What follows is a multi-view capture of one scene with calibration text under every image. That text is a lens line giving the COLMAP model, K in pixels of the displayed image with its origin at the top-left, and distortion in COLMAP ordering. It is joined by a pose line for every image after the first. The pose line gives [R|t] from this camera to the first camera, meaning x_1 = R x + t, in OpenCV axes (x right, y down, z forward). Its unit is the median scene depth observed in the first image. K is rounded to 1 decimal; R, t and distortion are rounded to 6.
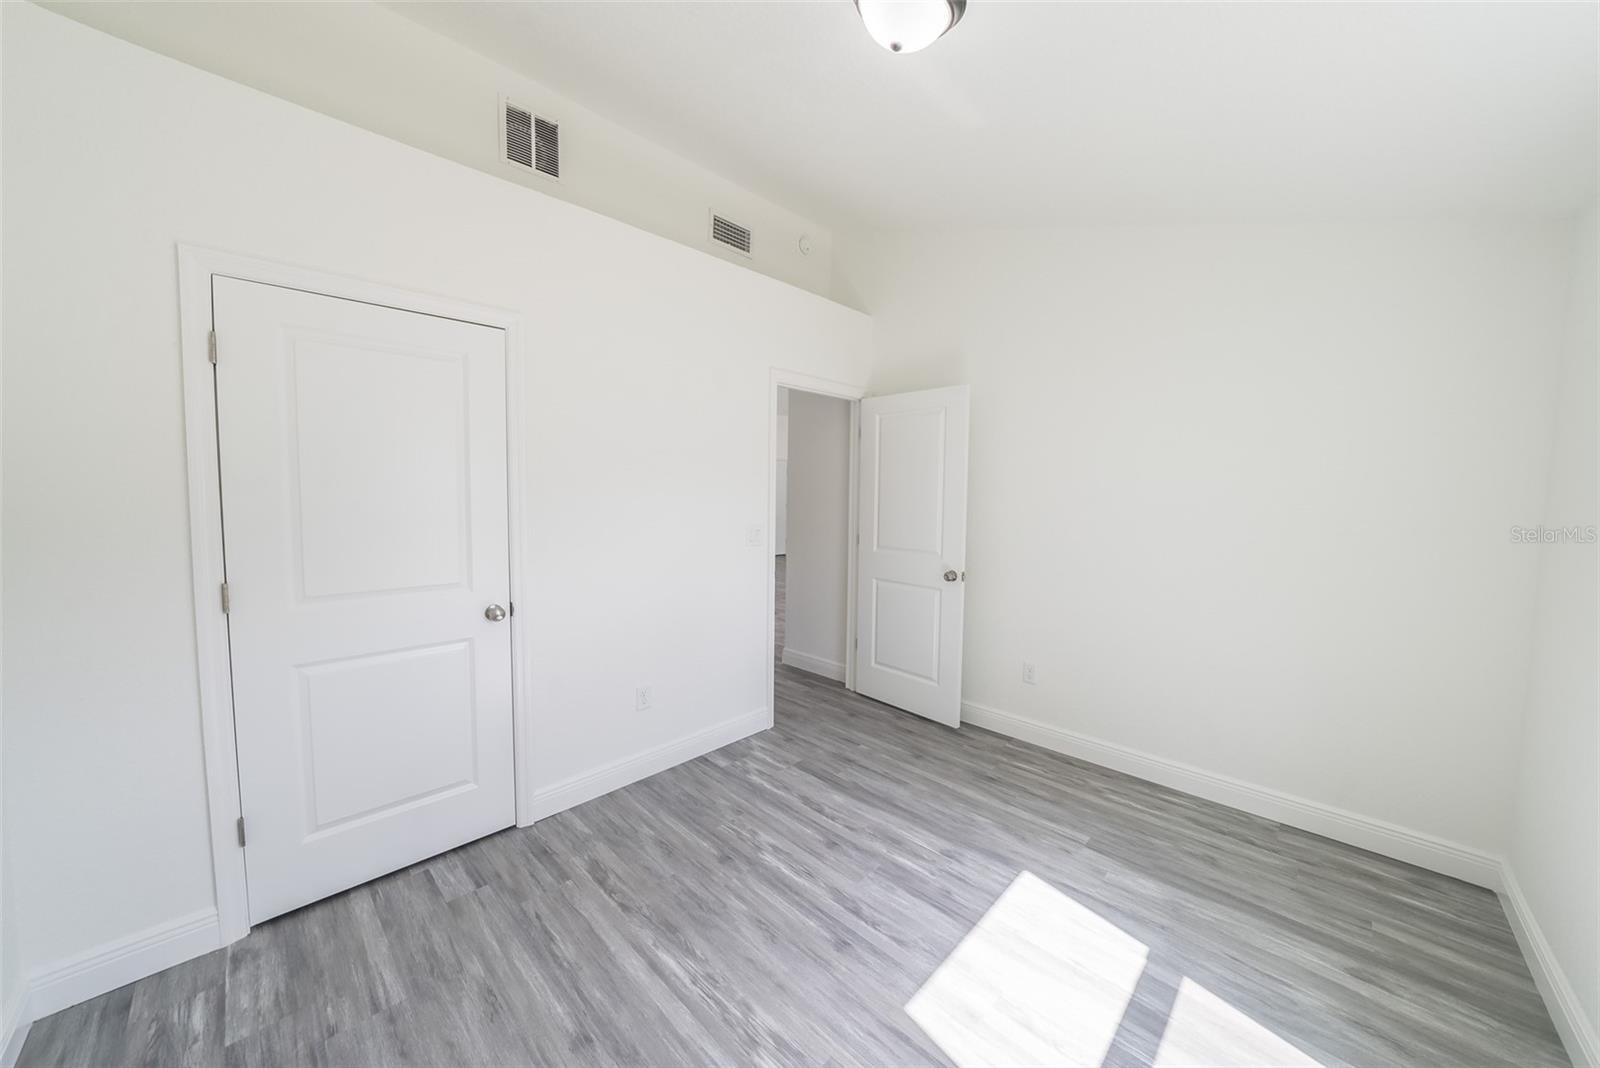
lens RADIAL K [[561.3, 0, 805.3], [0, 561.3, 526.6], [0, 0, 1]] dist [-0.029509, 0.005617]
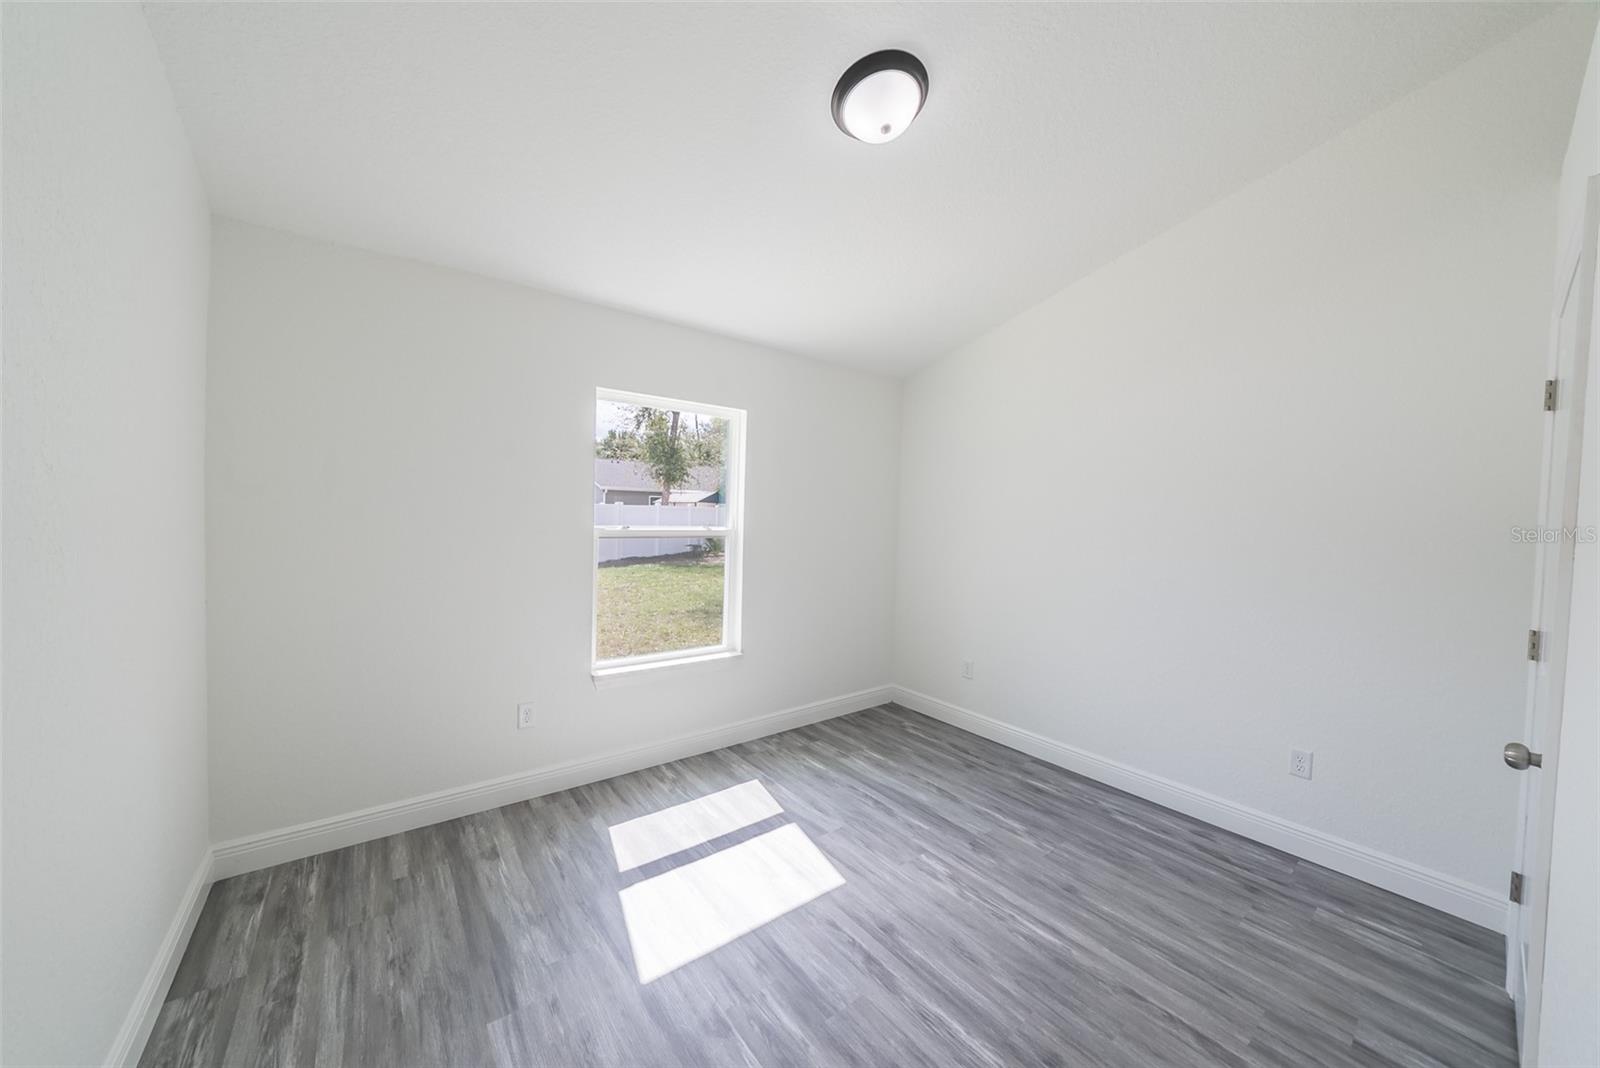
lens RADIAL K [[561.3, 0, 805.3], [0, 561.3, 526.6], [0, 0, 1]] dist [-0.029509, 0.005617]
pose [[-0.989297, -0.050469, 0.136906, 0.111532], [-0.037170, 0.994490, 0.098016, -0.117047], [-0.141099, 0.091878, -0.985723, 1.918249]]
